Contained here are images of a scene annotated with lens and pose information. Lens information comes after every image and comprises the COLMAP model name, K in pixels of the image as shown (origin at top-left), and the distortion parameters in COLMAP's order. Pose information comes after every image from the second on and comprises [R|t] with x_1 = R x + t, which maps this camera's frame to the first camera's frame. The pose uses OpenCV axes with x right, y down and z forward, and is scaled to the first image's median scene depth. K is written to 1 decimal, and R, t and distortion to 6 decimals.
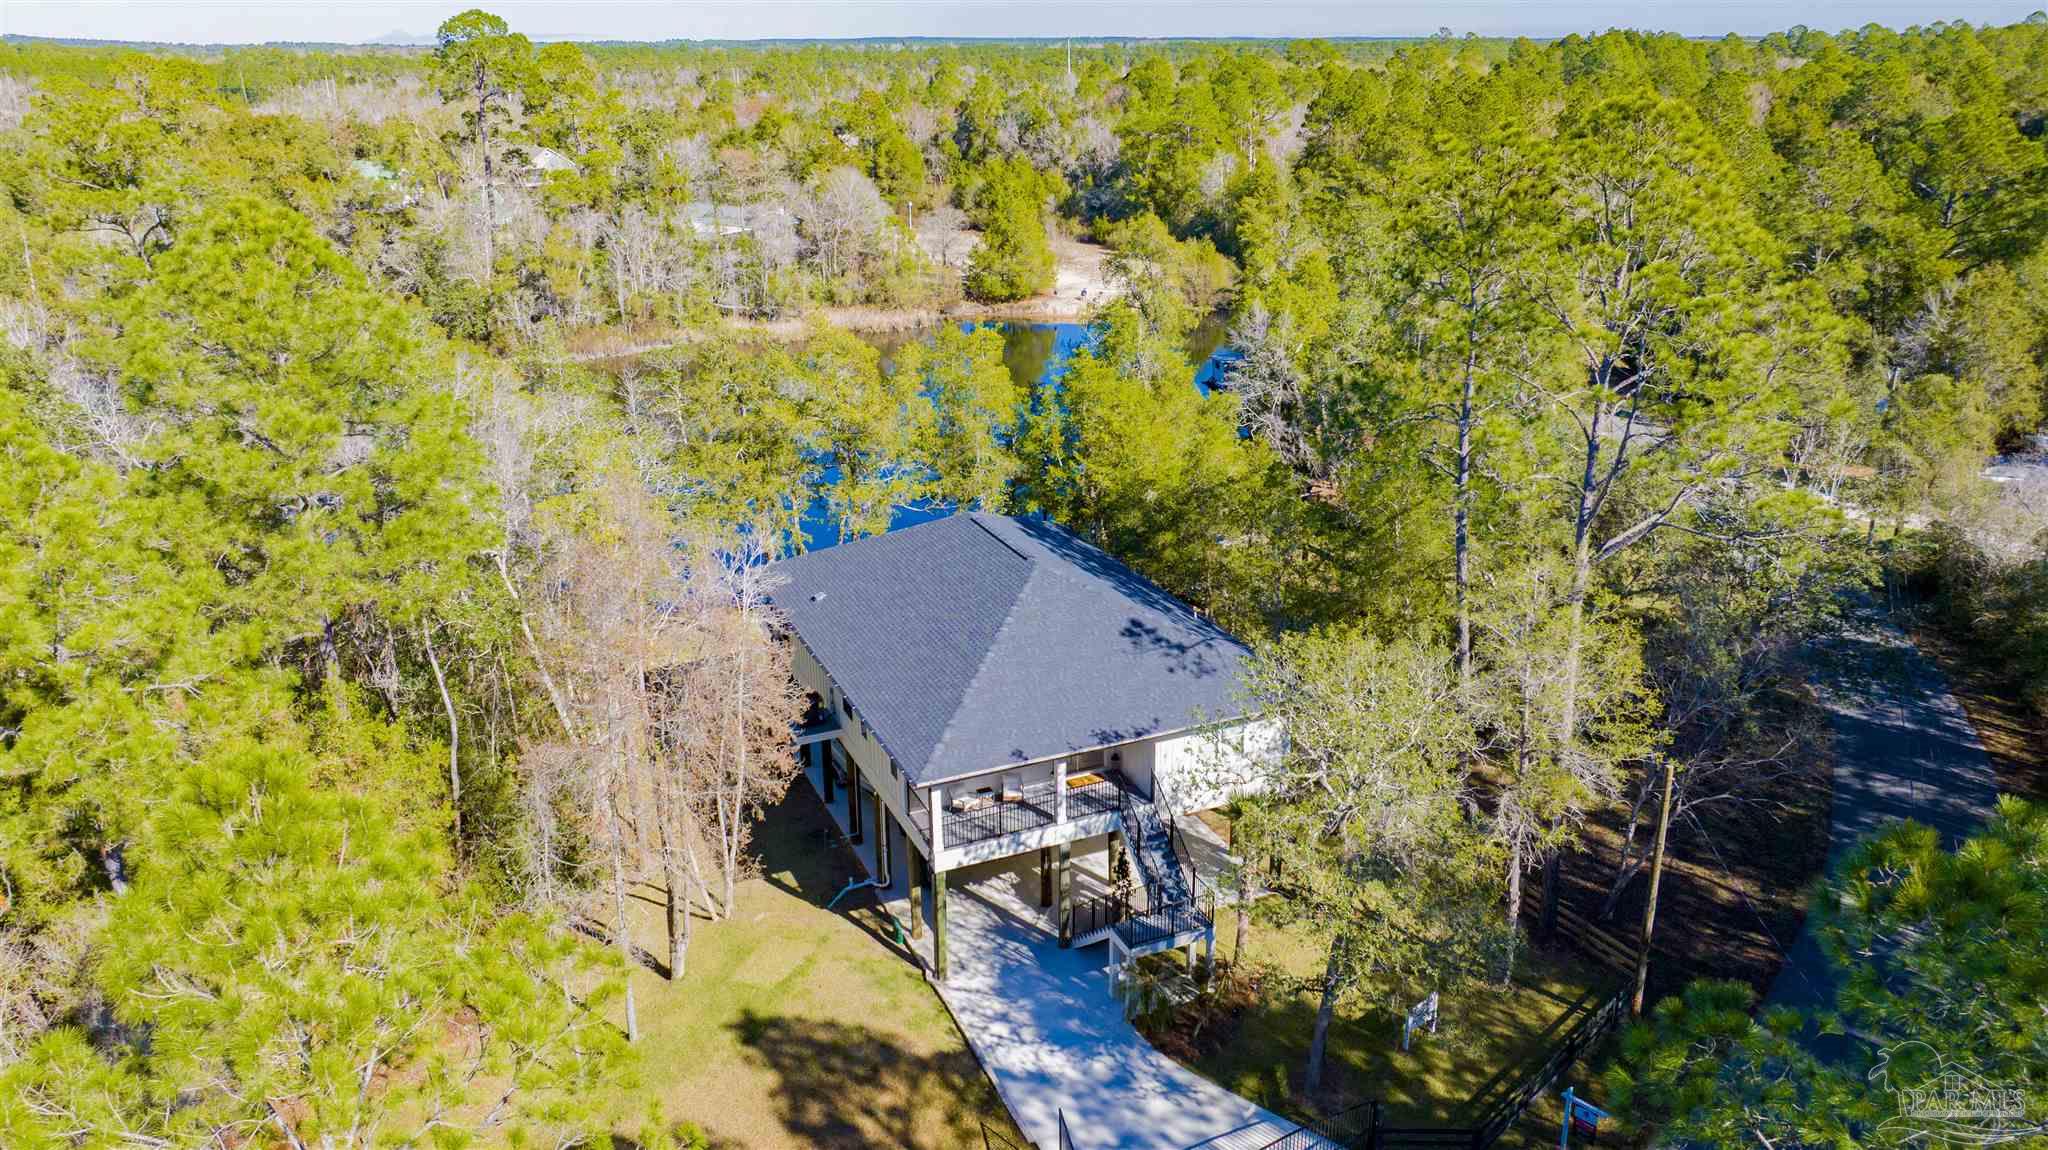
lens RADIAL K [[1475.4, 0, 1016.9], [0, 1475.4, 568.4], [0, 0, 1]] dist [-0.014520, -0.003812]
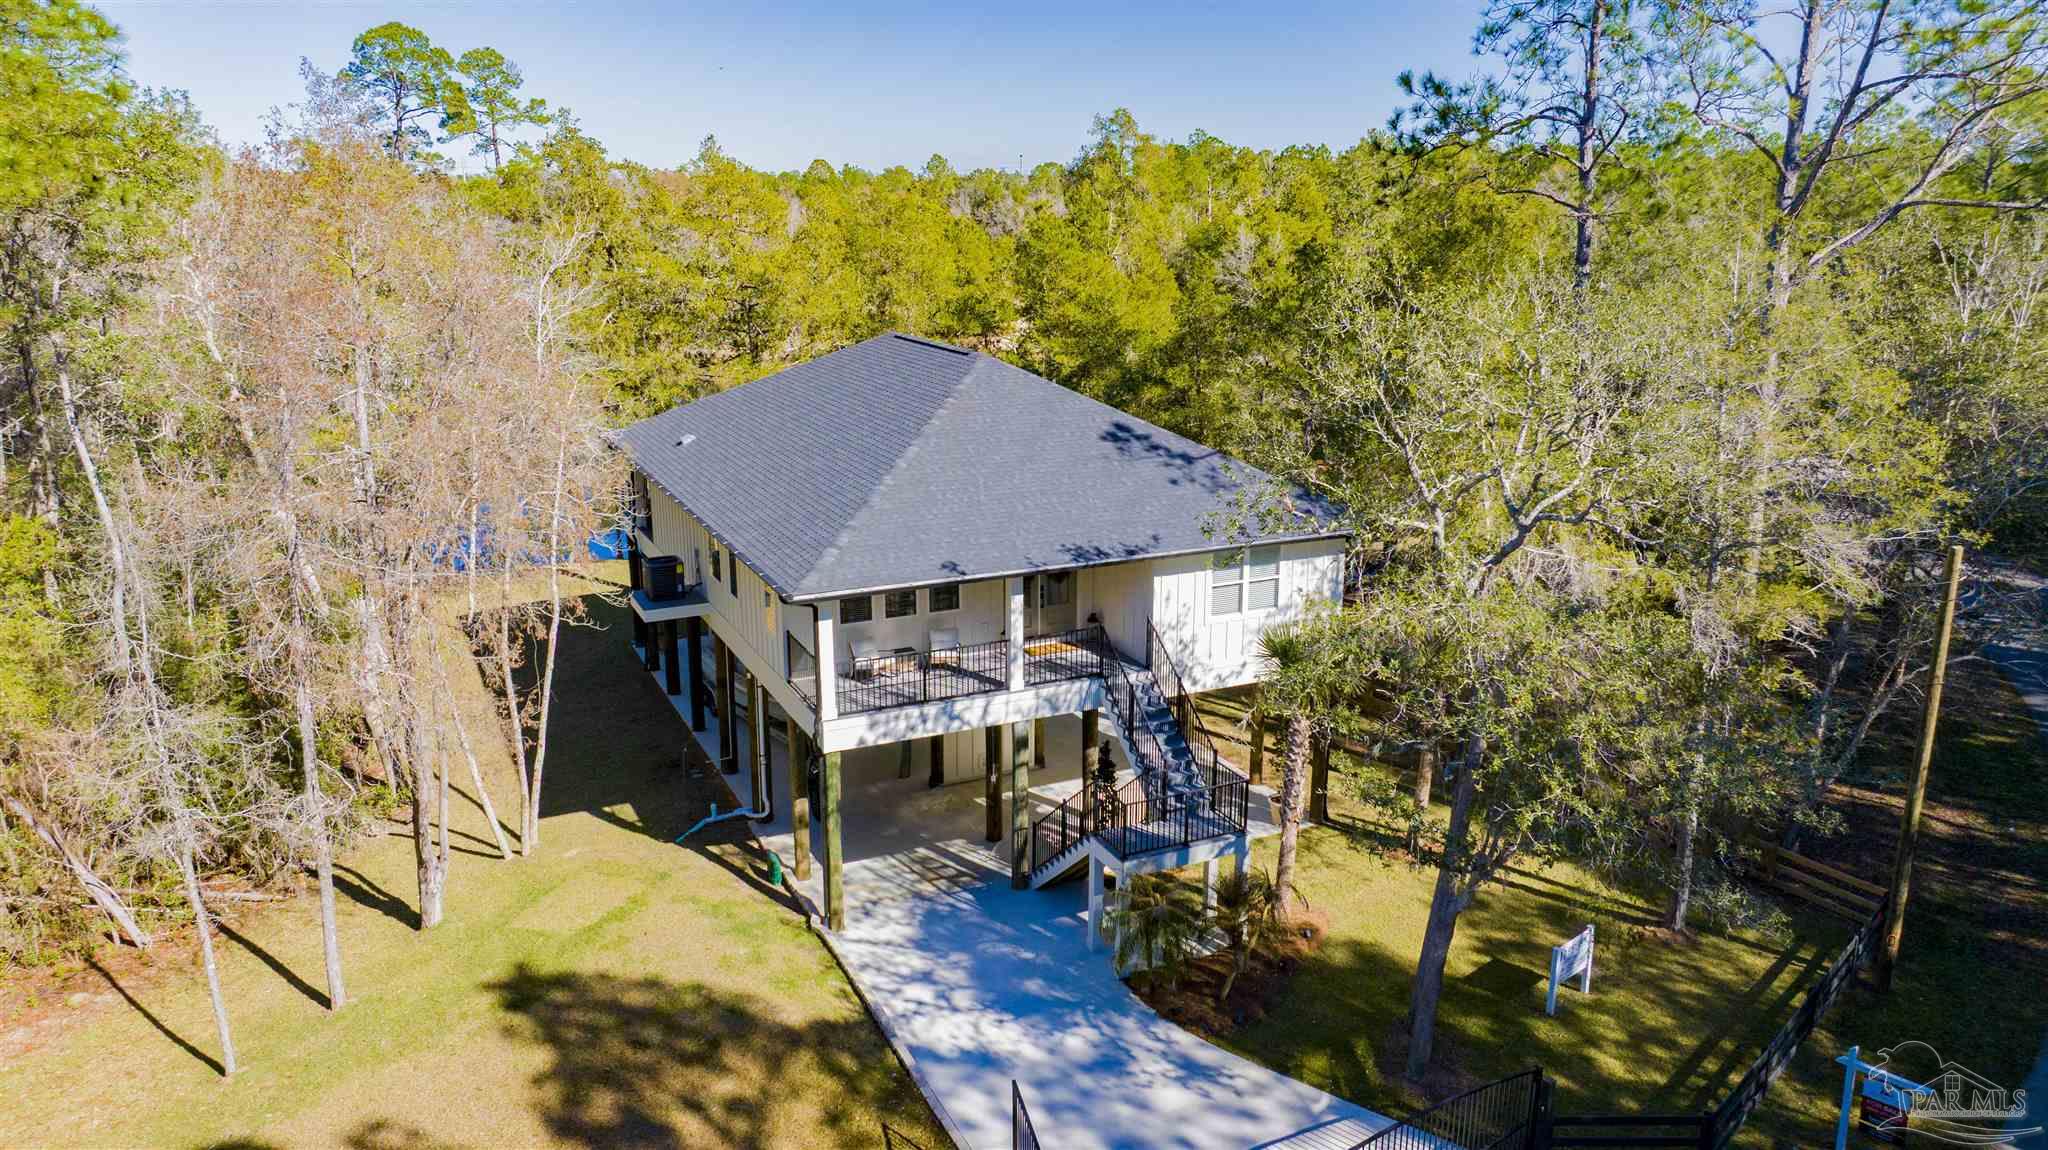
lens RADIAL K [[1438.8, 0, 1024.0], [0, 1438.8, 575.0], [0, 0, 1]] dist [-0.012595, -0.007575]
pose [[0.999278, 0.005844, 0.037538, 0.009227], [-0.002631, 0.996372, -0.085067, 0.179937], [-0.037899, 0.084907, 0.995668, 0.349234]]
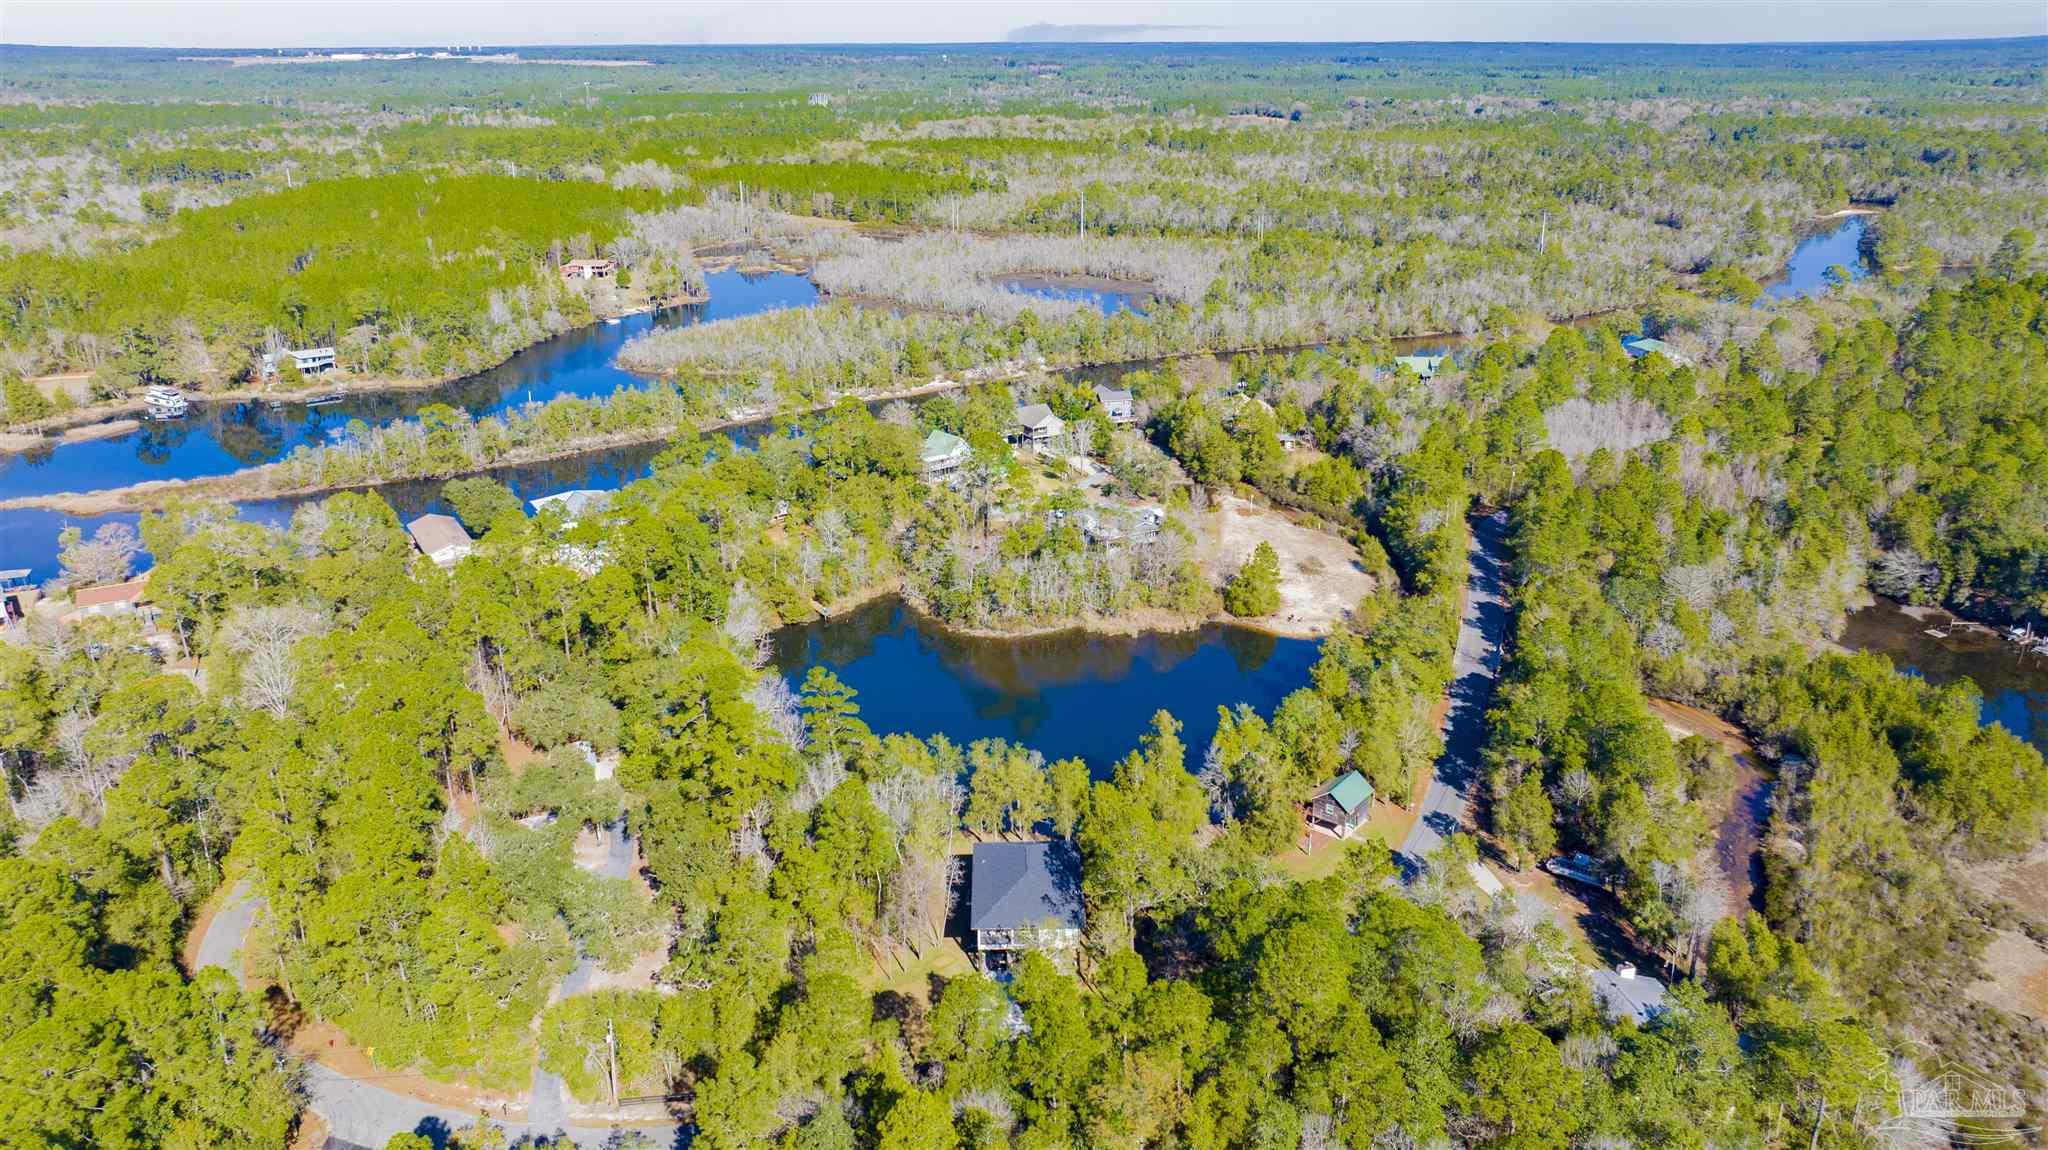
lens RADIAL K [[1438.8, 0, 1024.0], [0, 1438.8, 575.0], [0, 0, 1]] dist [-0.012595, -0.007575]
pose [[0.926136, 0.134934, -0.352229, 1.308698], [-0.130916, 0.990764, 0.035324, -0.967272], [0.353742, 0.013398, 0.935247, -2.663157]]
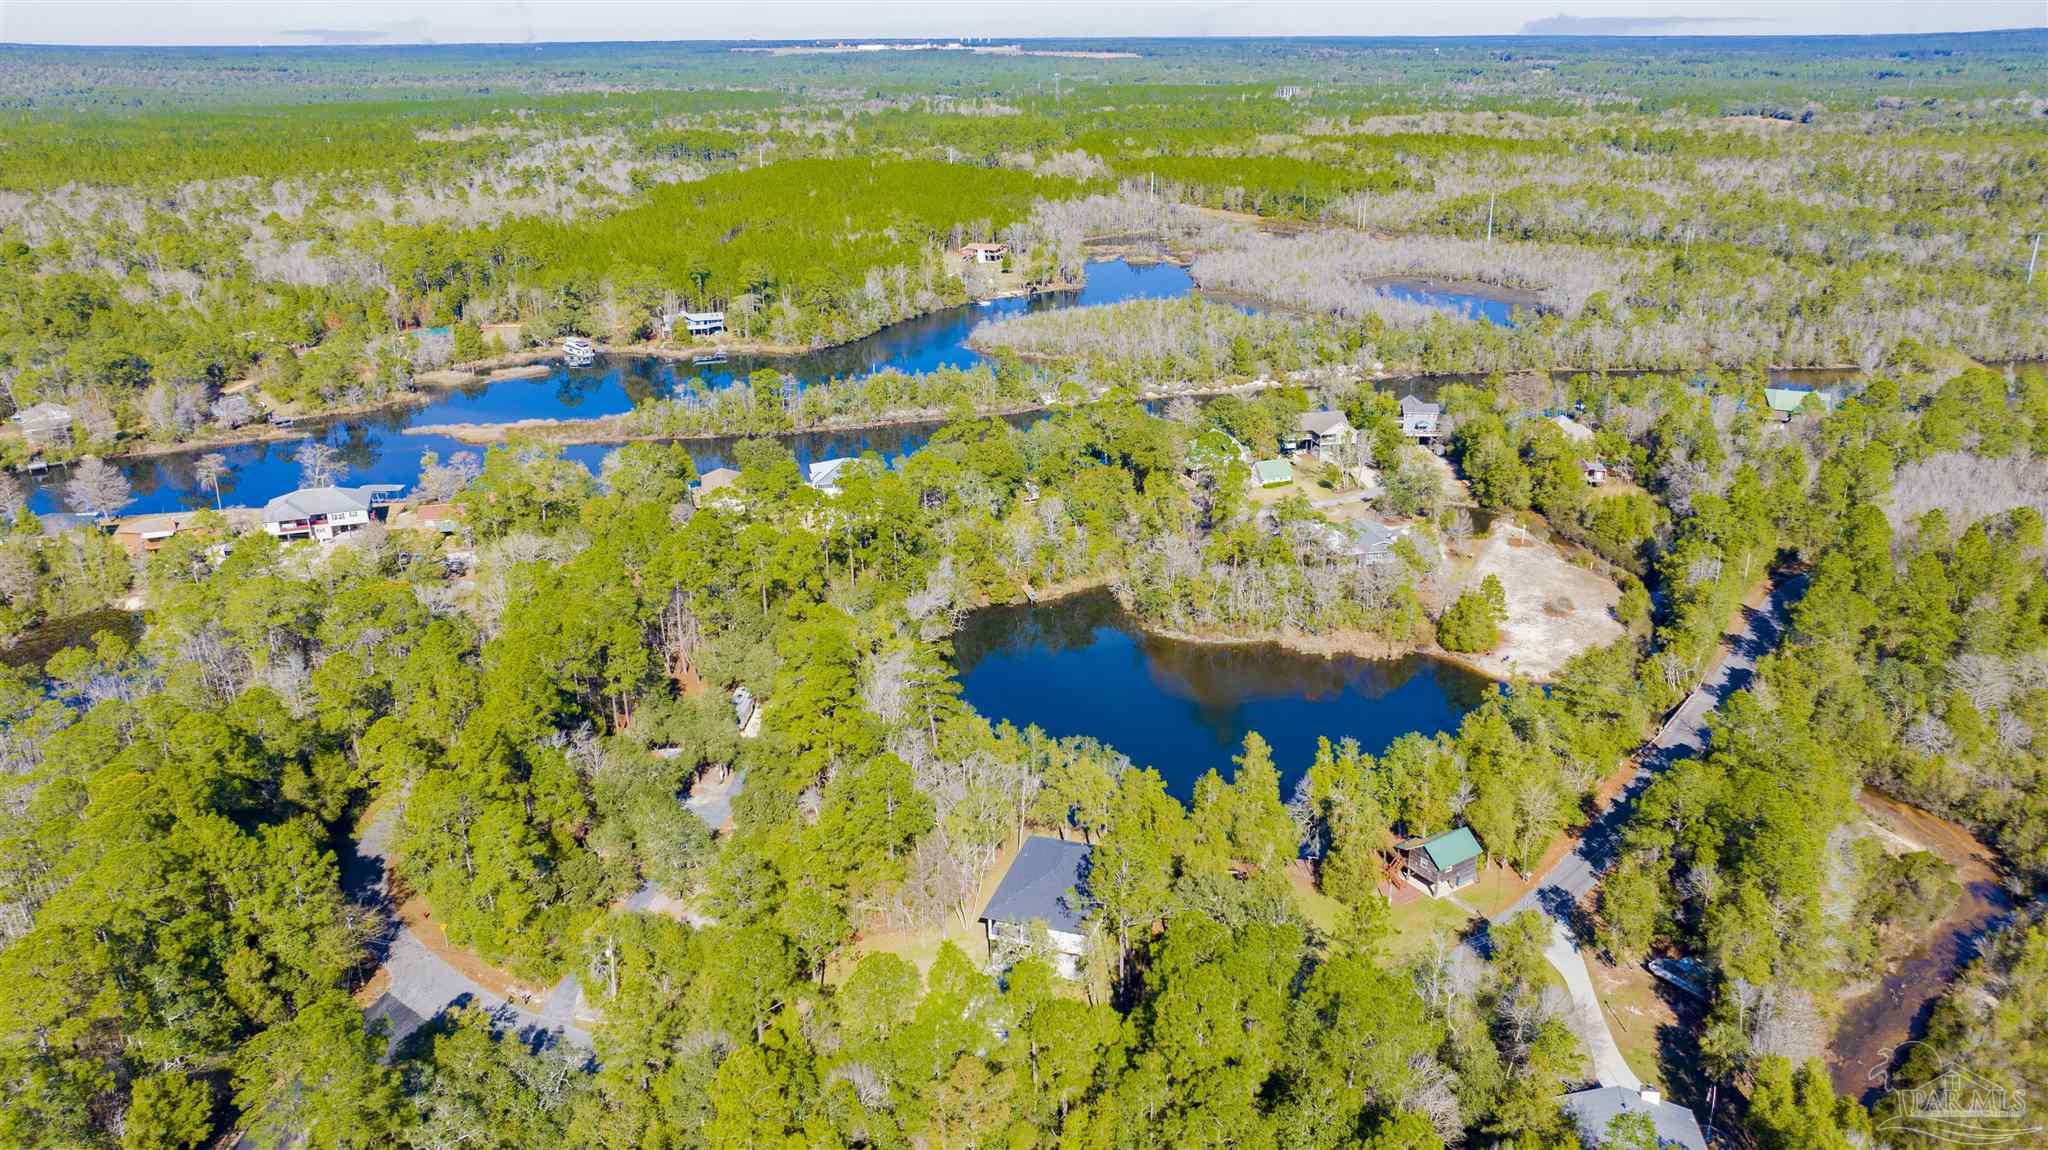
lens RADIAL K [[1441.5, 0, 1026.7], [0, 1441.5, 570.6], [0, 0, 1]] dist [-0.026177, 0.022970]
pose [[0.760766, 0.228268, -0.607560, 2.206502], [-0.219519, 0.971438, 0.090108, -1.164589], [0.610775, 0.064820, 0.789146, -2.159485]]
